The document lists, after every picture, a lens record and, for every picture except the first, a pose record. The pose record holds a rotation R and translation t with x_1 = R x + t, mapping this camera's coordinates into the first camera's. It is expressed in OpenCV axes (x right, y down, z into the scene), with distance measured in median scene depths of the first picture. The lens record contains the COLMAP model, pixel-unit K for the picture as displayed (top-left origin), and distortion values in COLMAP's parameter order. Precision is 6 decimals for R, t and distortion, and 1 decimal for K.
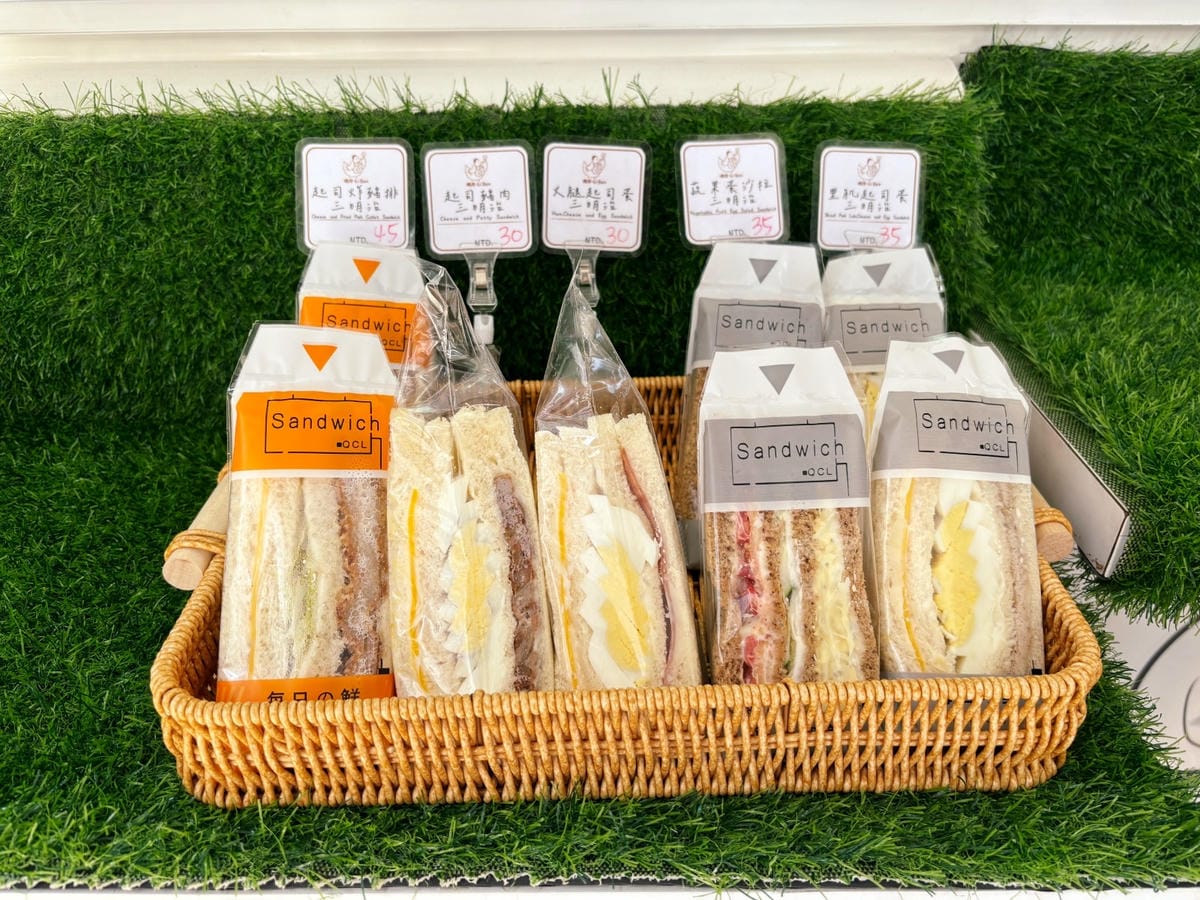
lens RADIAL K [[910.6, 0, 600.0], [0, 910.6, 450.0], [0, 0, 1]] dist [0.067841, -0.089761]
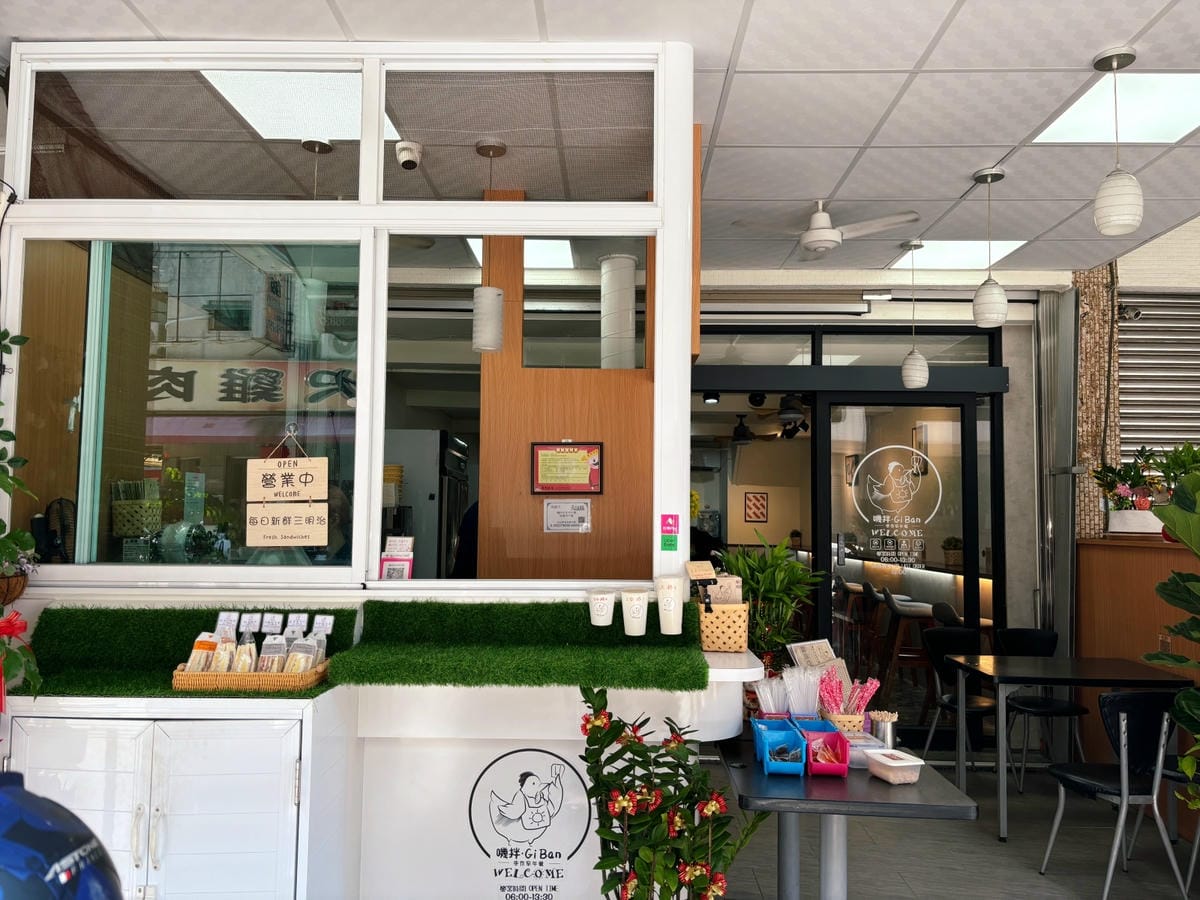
lens RADIAL K [[910.6, 0, 600.0], [0, 910.6, 450.0], [0, 0, 1]] dist [0.067841, -0.089761]
pose [[0.999770, 0.013097, -0.016966, 2.075503], [-0.020509, 0.814486, -0.579820, 2.066298], [0.006225, 0.580035, 0.814568, -4.139428]]
